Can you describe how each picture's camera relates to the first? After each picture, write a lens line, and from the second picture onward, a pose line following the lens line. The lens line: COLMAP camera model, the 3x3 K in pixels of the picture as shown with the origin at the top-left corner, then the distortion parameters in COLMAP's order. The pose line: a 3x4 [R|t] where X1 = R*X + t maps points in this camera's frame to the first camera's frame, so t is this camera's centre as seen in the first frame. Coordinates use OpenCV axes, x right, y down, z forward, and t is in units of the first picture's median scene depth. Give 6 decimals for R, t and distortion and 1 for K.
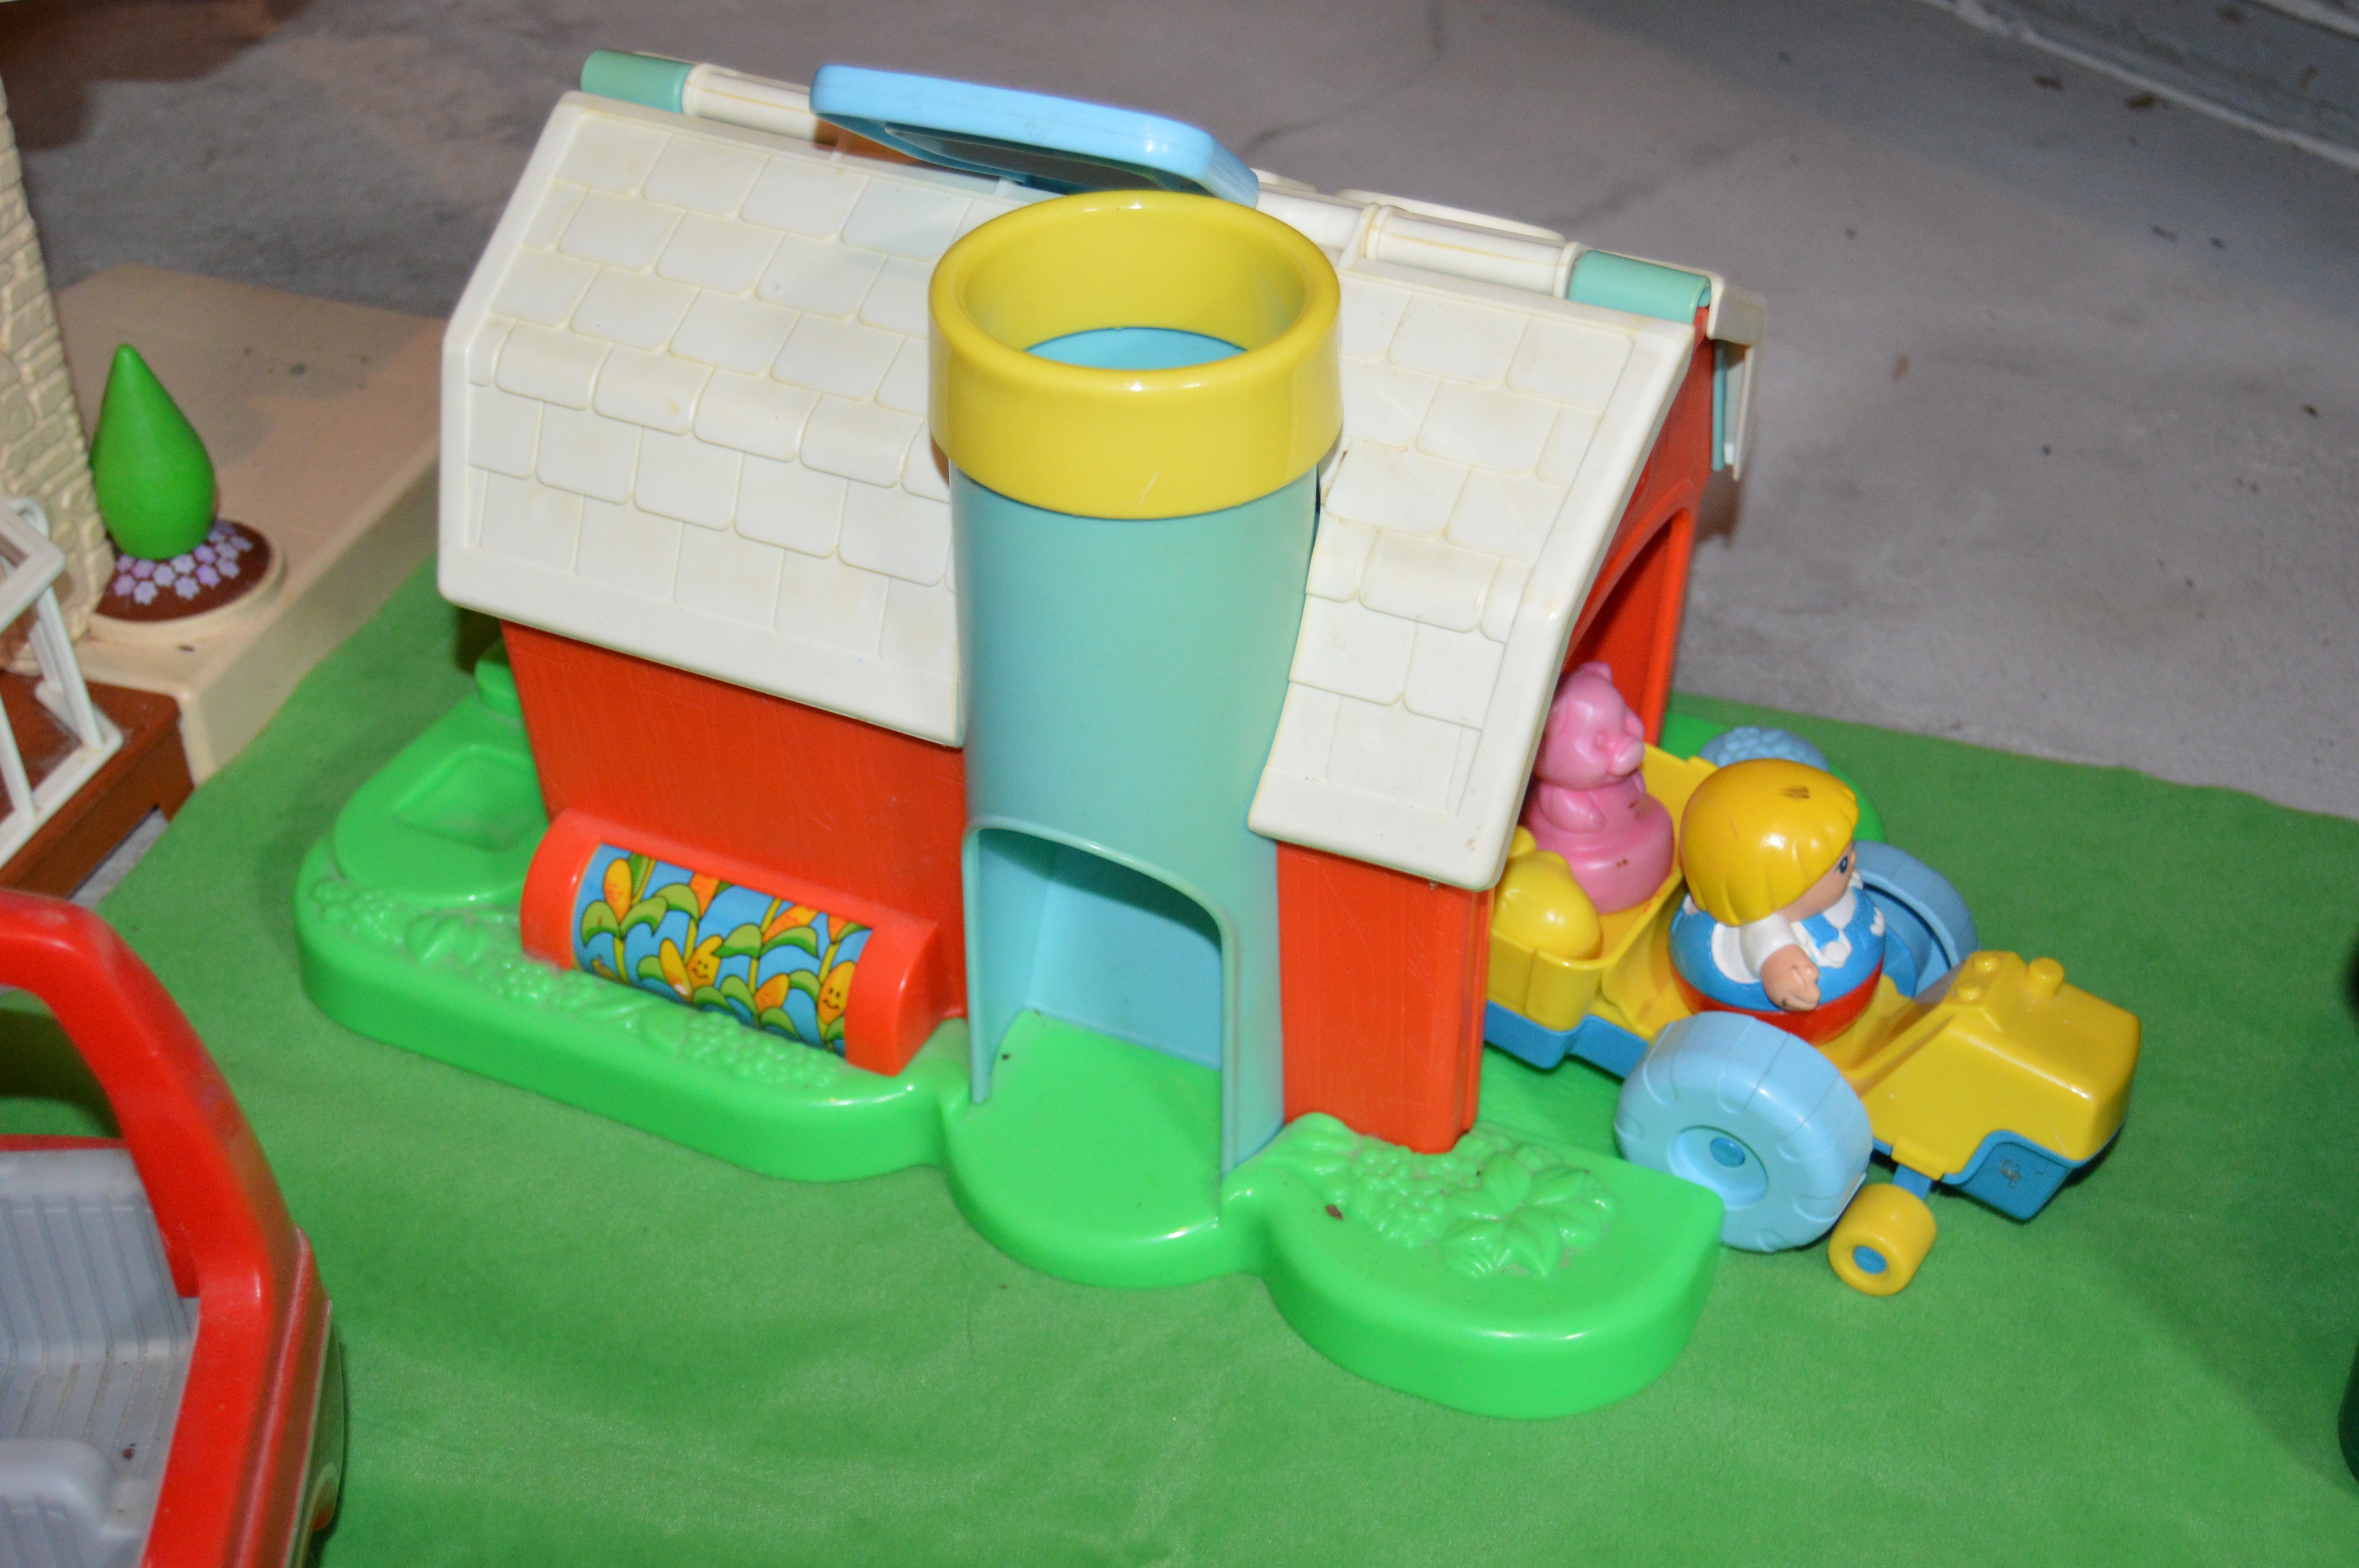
lens RADIAL K [[3095.9, 0, 1176.0], [0, 3095.9, 788.6], [0, 0, 1]] dist [0.012385, 0.000000]
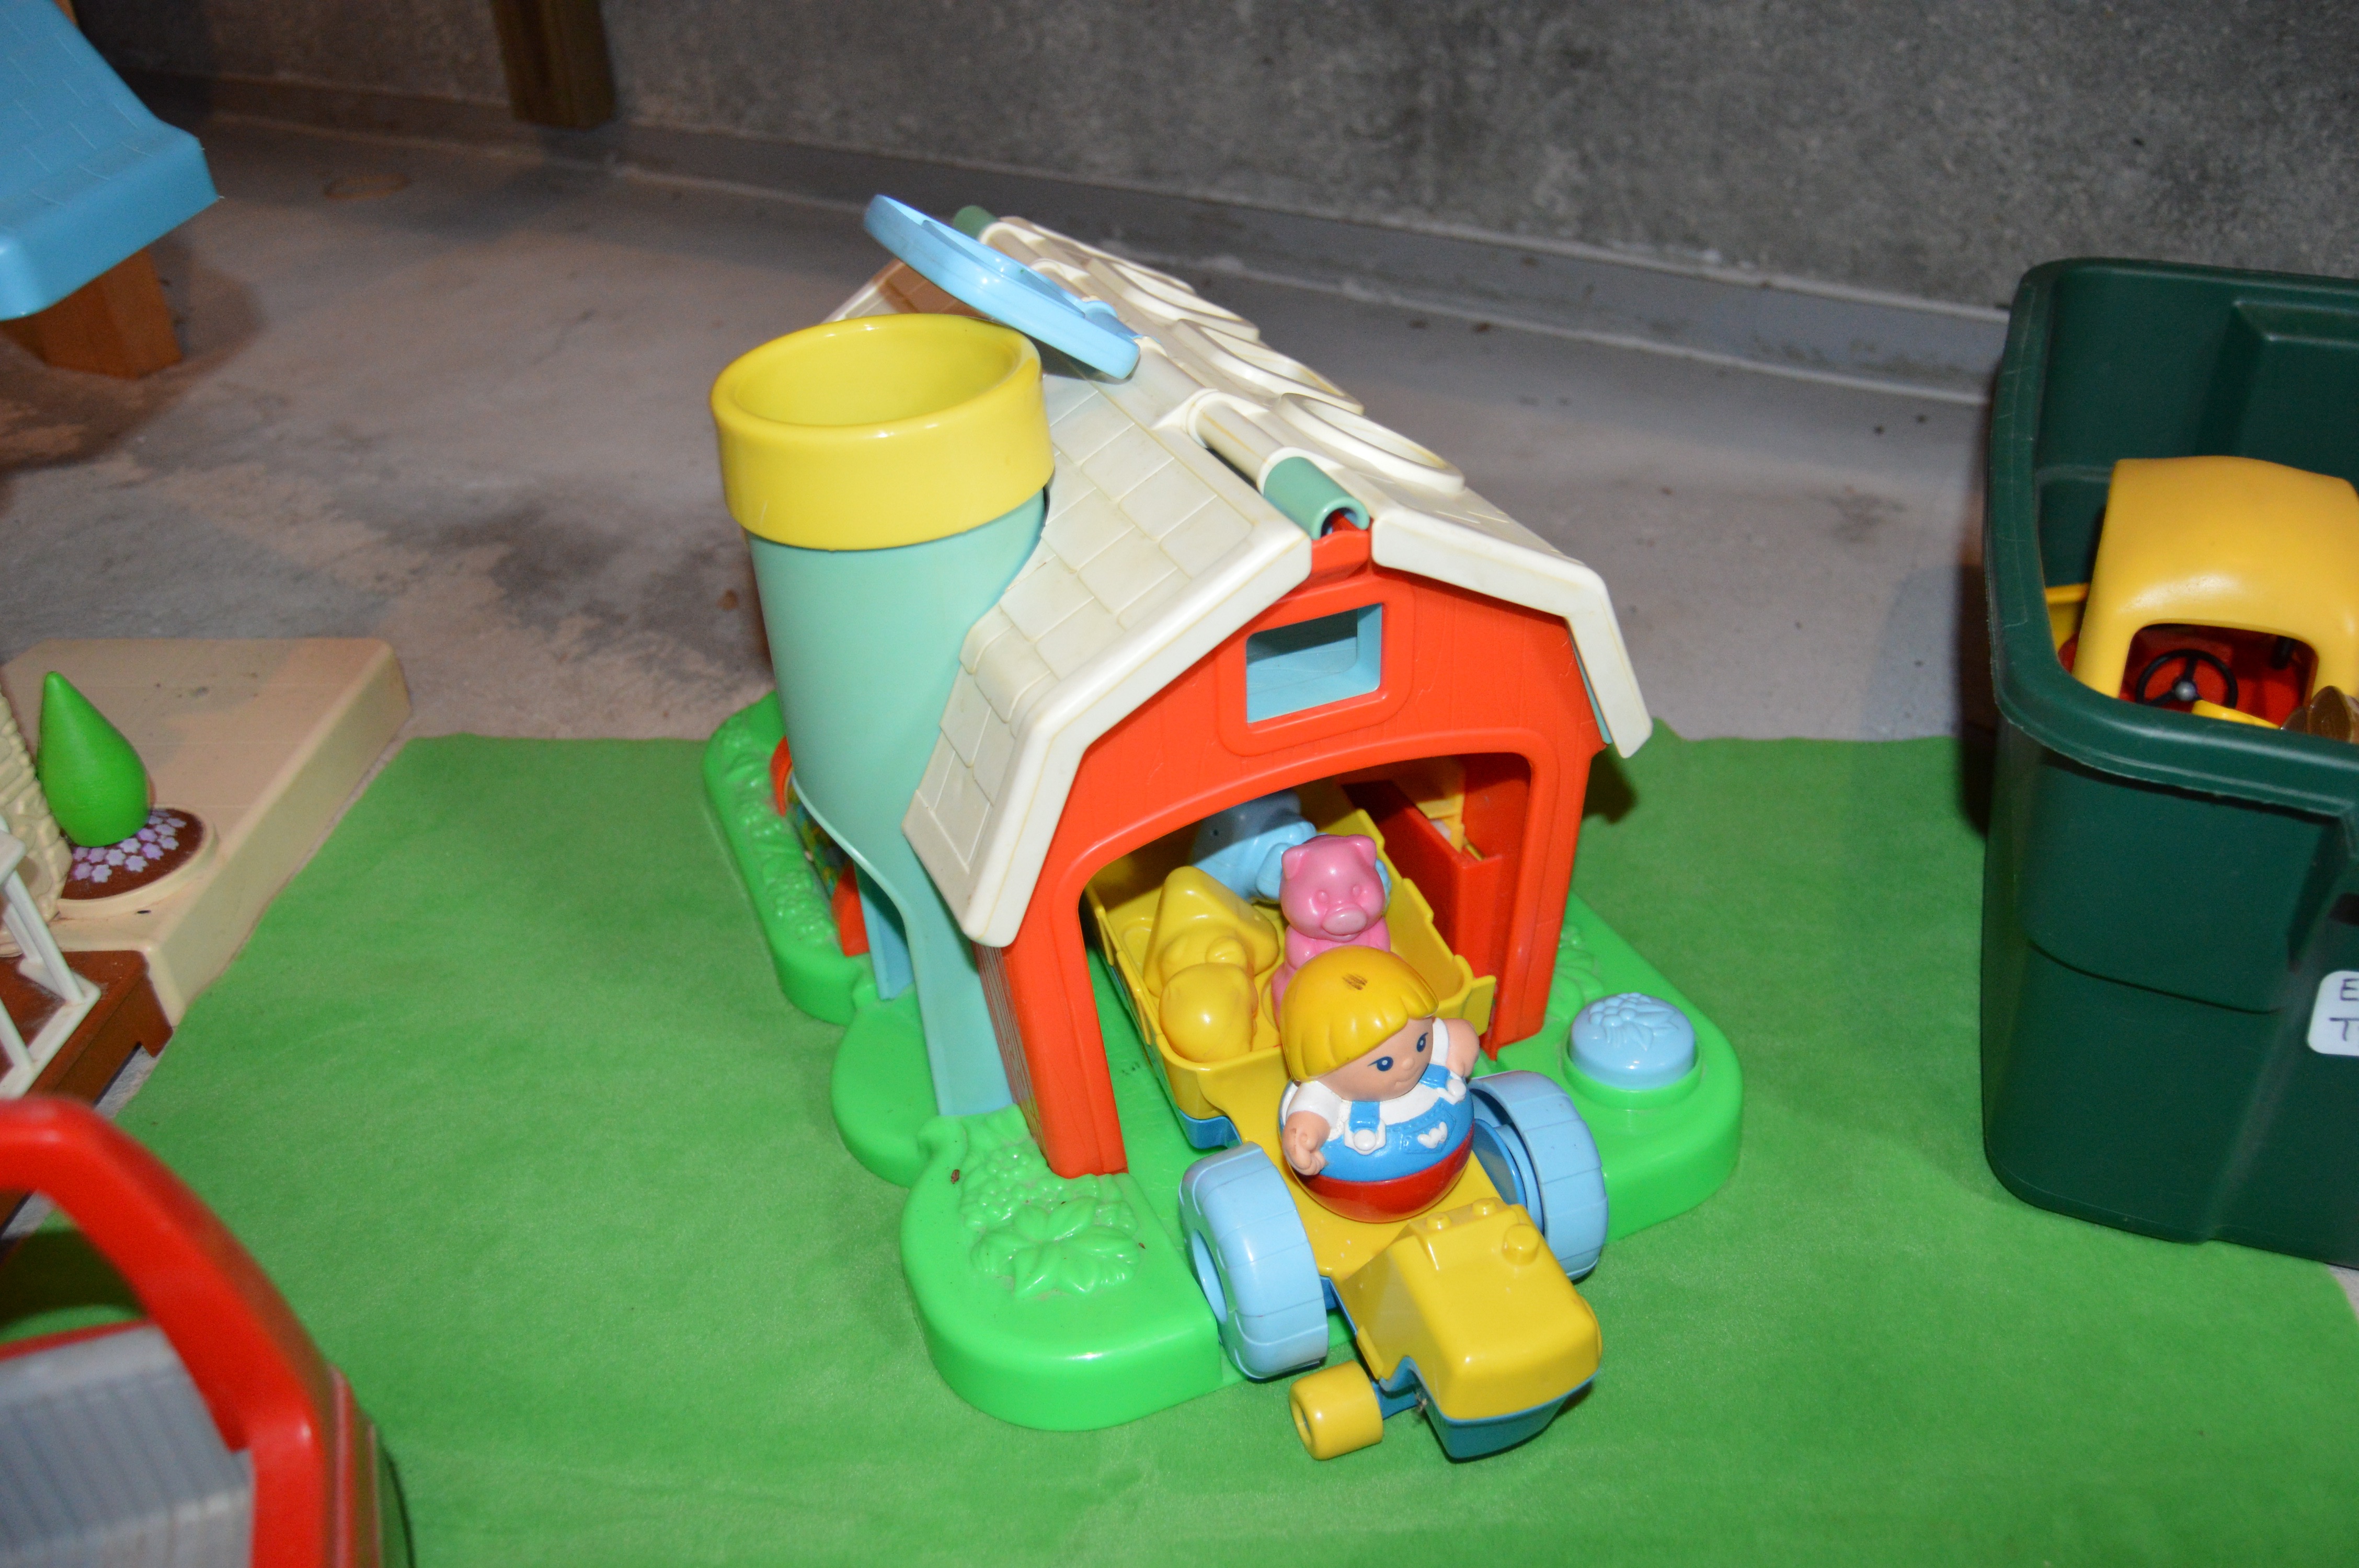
lens RADIAL K [[1942.5, 0, 1184.5], [0, 1942.5, 787.8], [0, 0, 1]] dist [-0.040237, 0.011490]
pose [[0.965975, -0.173129, 0.192140, -0.058202], [0.185912, 0.981269, -0.050485, 0.021517], [-0.179801, 0.084488, 0.980068, 0.174889]]
